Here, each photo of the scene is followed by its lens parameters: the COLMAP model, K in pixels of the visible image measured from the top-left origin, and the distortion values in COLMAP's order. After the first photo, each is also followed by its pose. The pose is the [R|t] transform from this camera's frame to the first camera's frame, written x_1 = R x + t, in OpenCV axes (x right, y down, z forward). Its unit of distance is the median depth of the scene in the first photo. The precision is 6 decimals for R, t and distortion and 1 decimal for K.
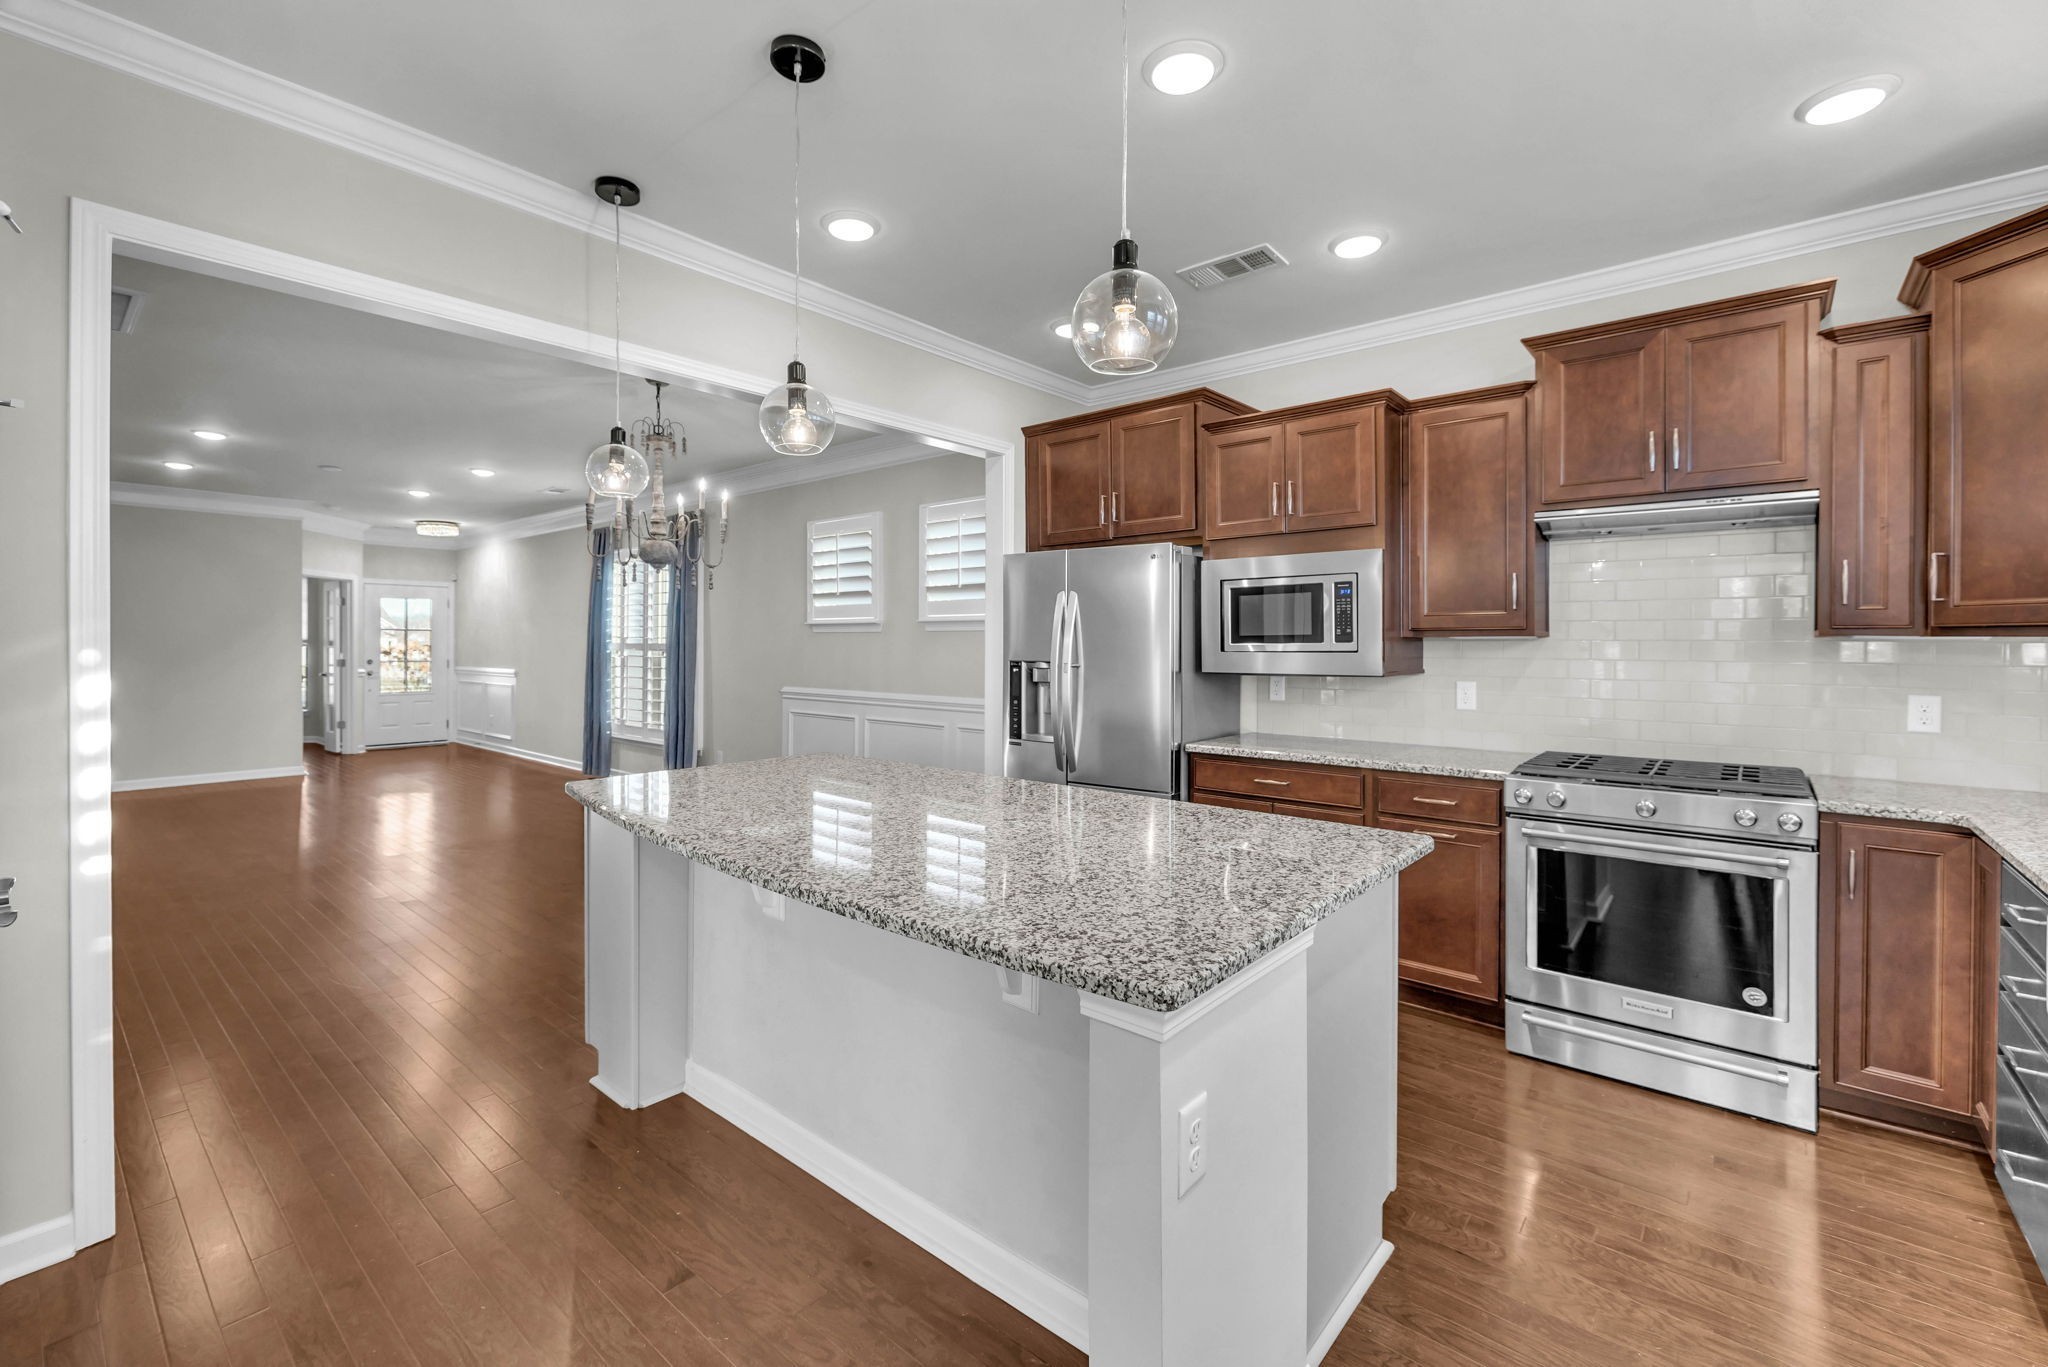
lens RADIAL K [[862.2, 0, 1005.0], [0, 862.2, 644.1], [0, 0, 1]] dist [-0.002650, 0.000188]
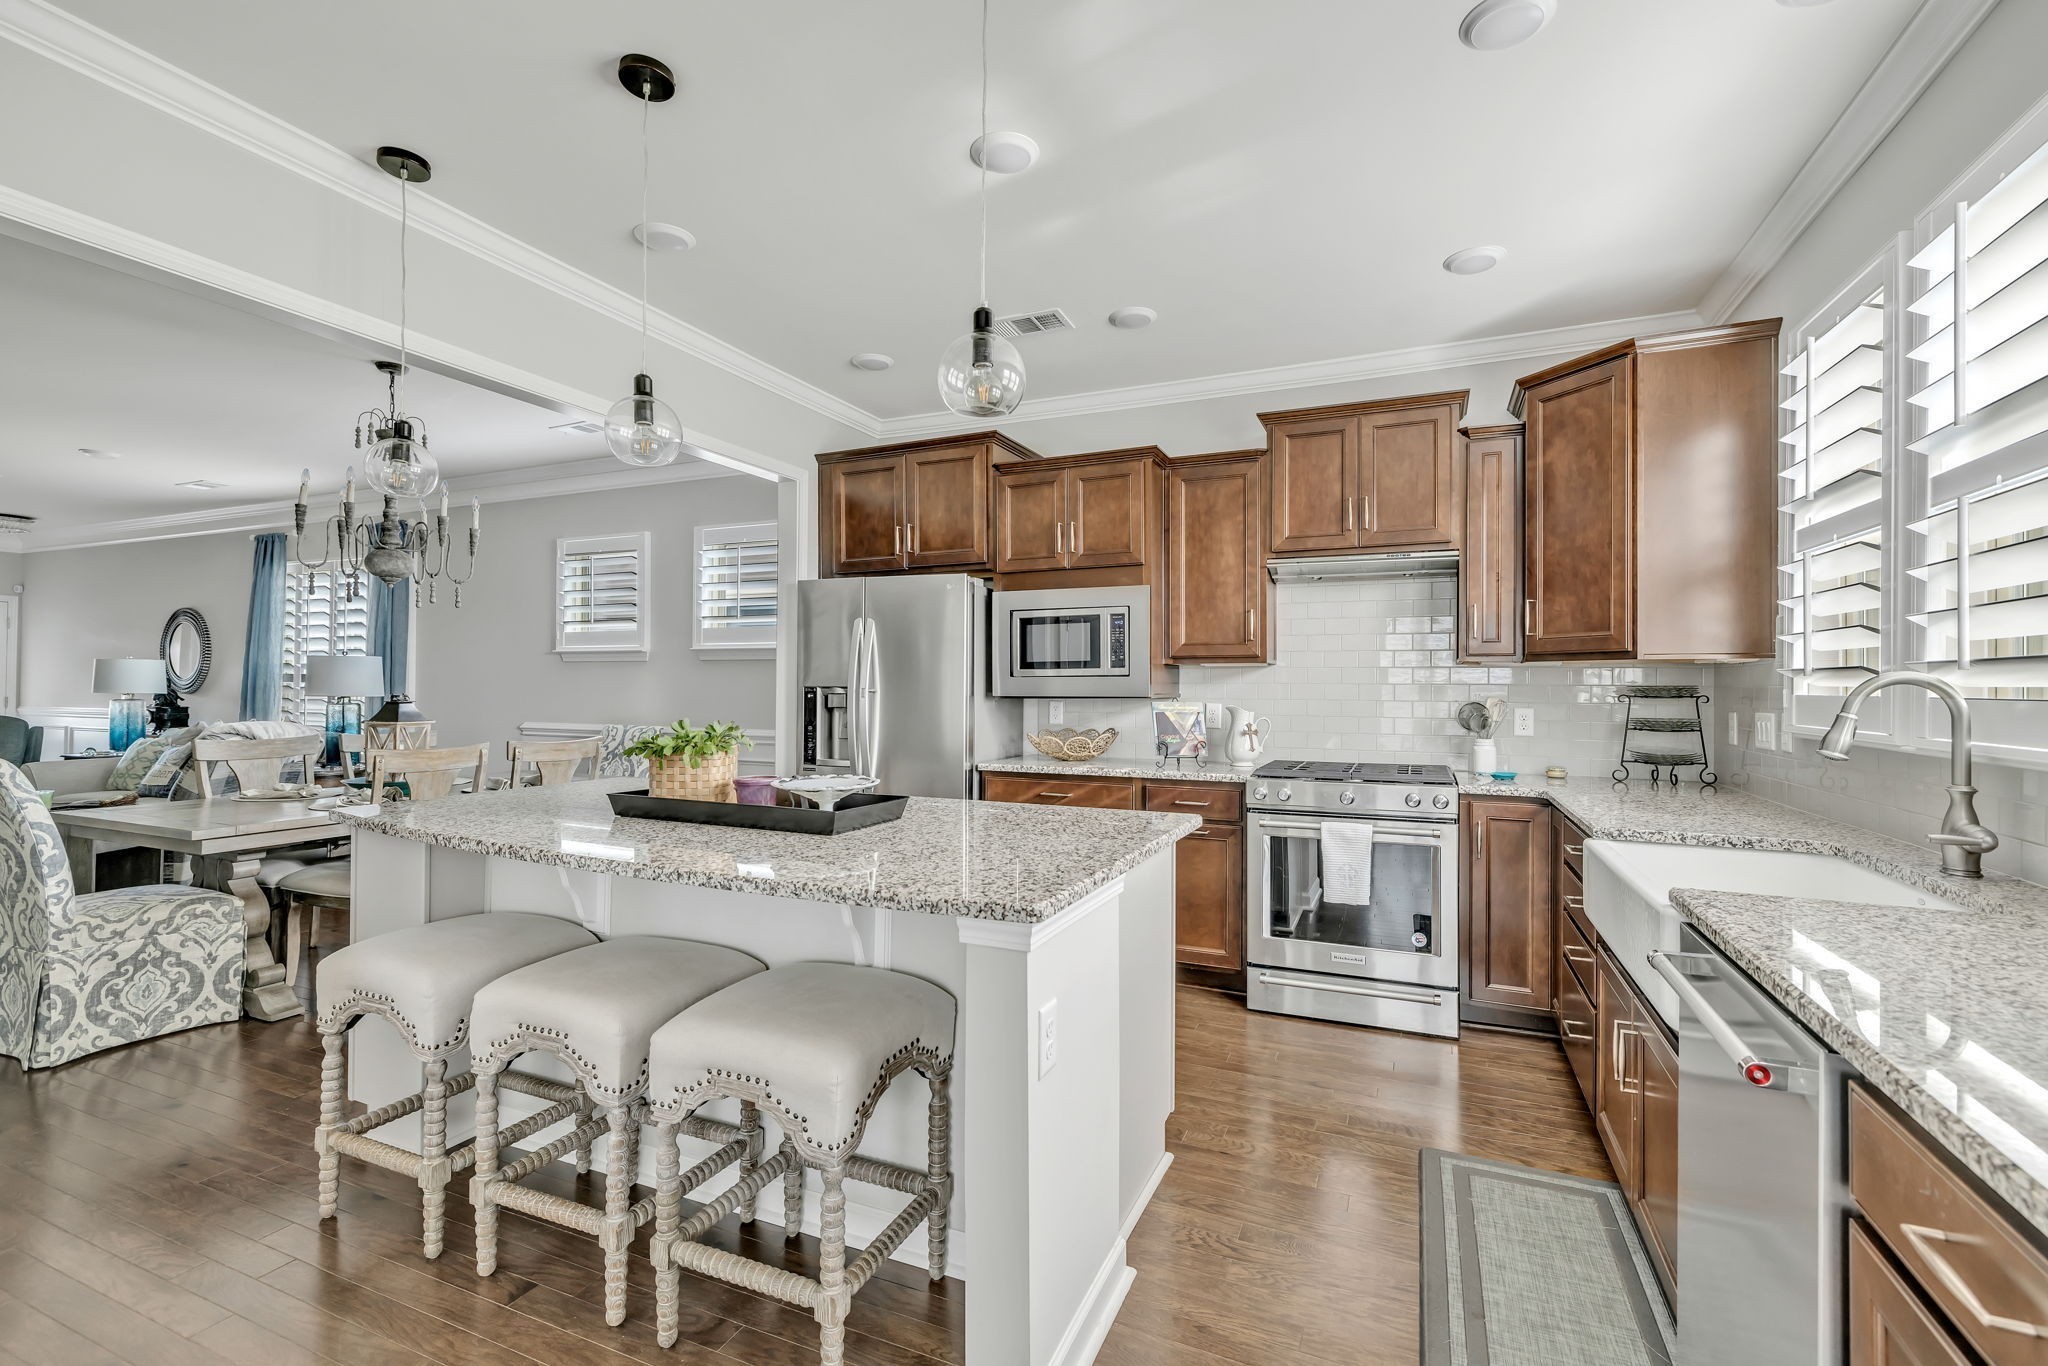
lens RADIAL K [[885.5, 0, 1034.5], [0, 885.5, 678.0], [0, 0, 1]] dist [0.003037, 0.000044]
pose [[0.953495, 0.002786, 0.301396, -0.057961], [-0.000432, 0.999969, -0.007876, 0.020412], [-0.301408, 0.007379, 0.953467, -0.069002]]
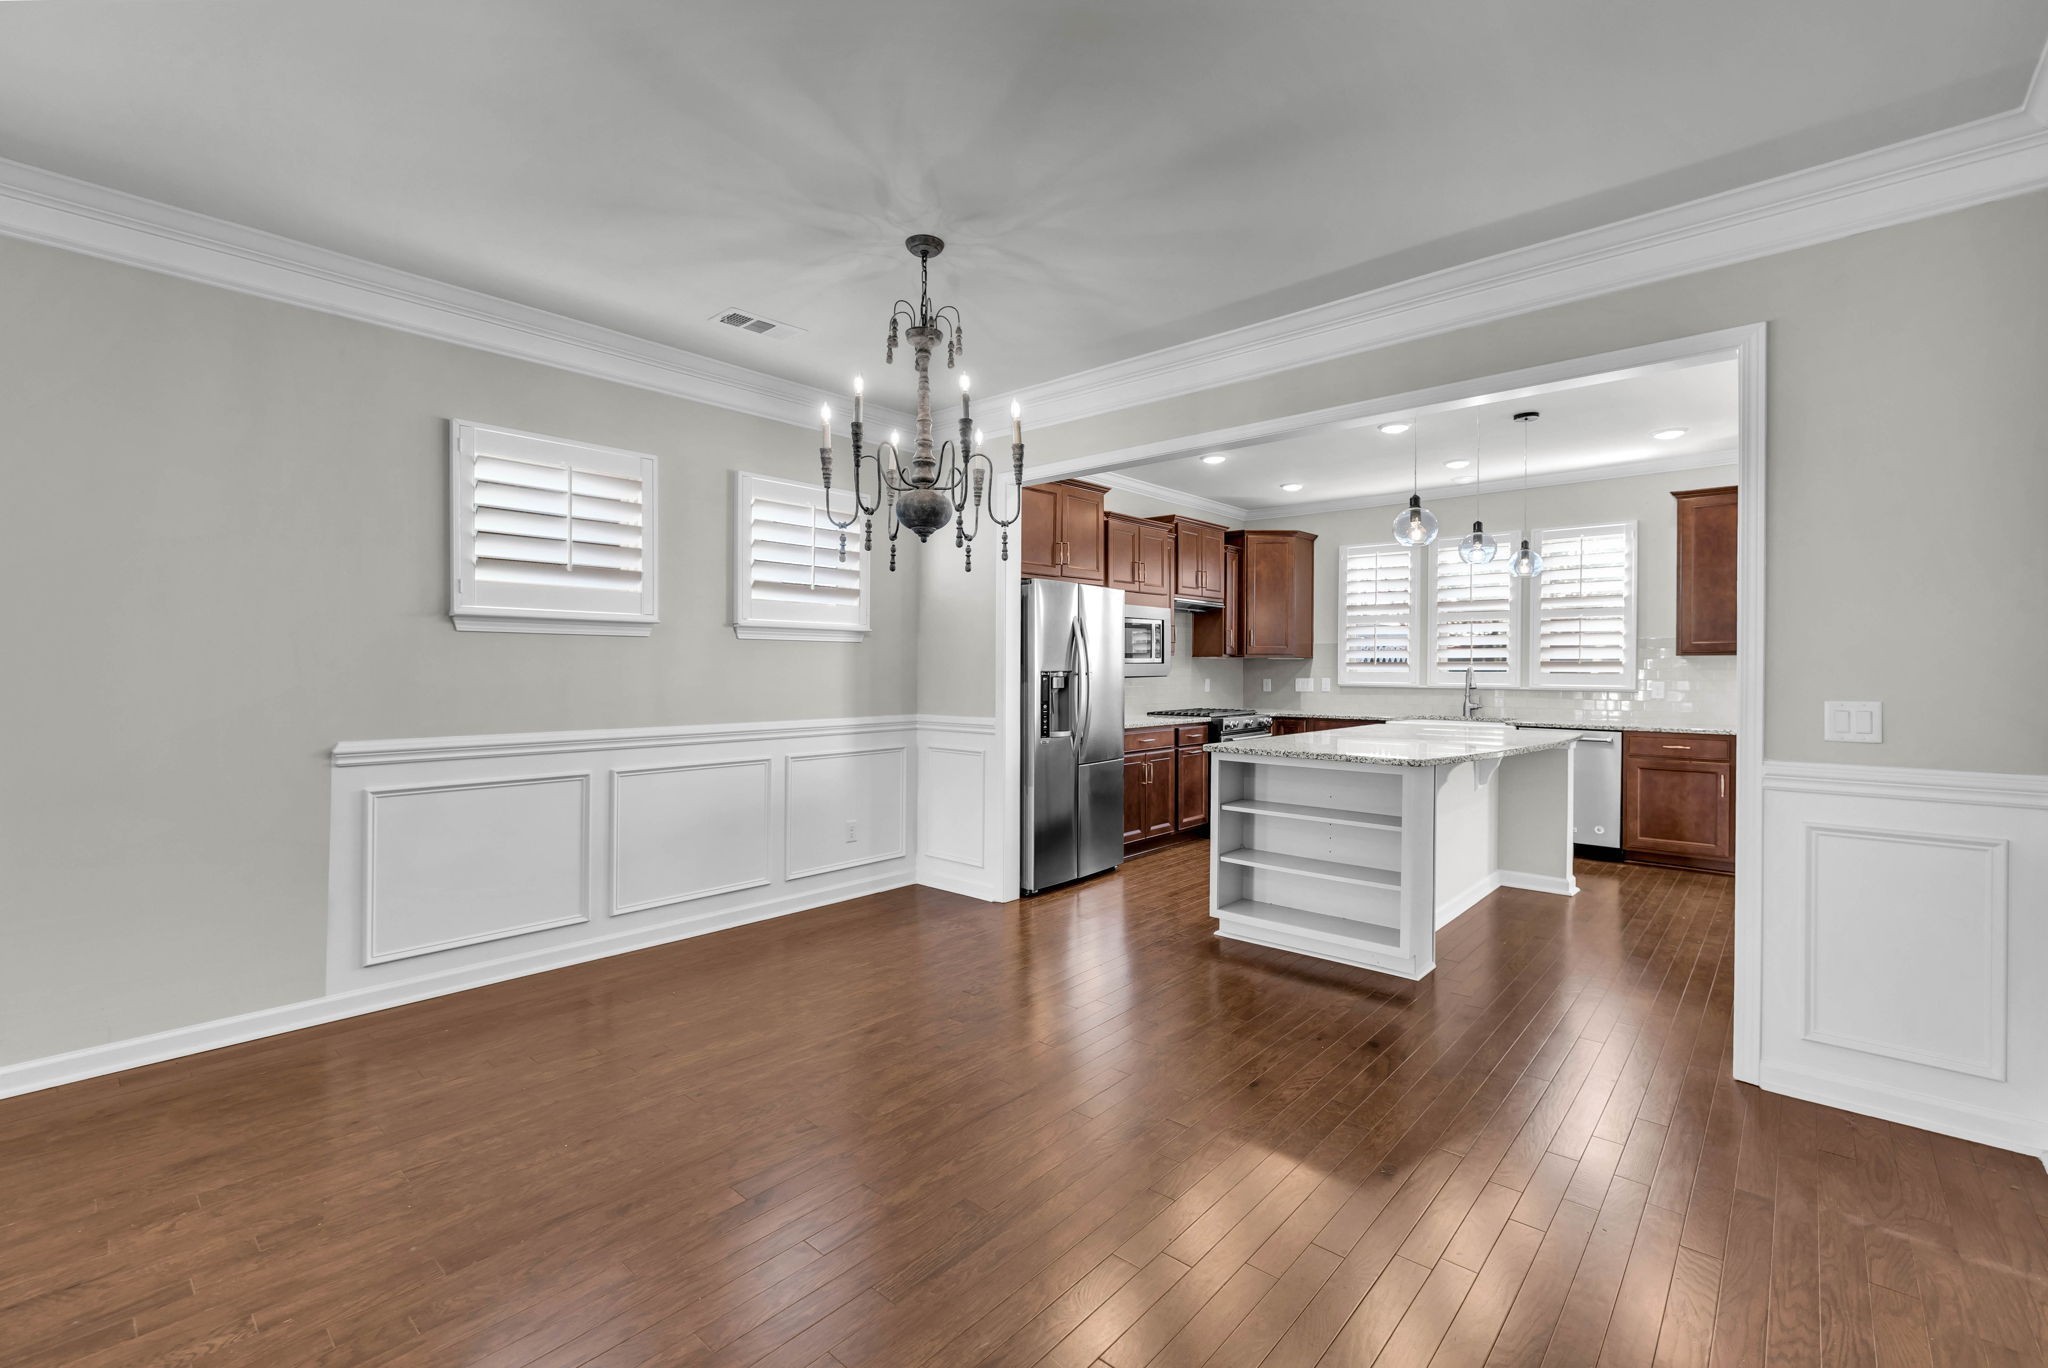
lens RADIAL K [[862.2, 0, 1034.8], [0, 862.2, 668.0], [0, 0, 1]] dist [-0.002650, 0.000188]
pose [[0.028530, -0.000817, 0.999593, -1.398136], [-0.000075, 1.000000, 0.000819, 0.017768], [-0.999593, -0.000098, 0.028530, 1.187740]]
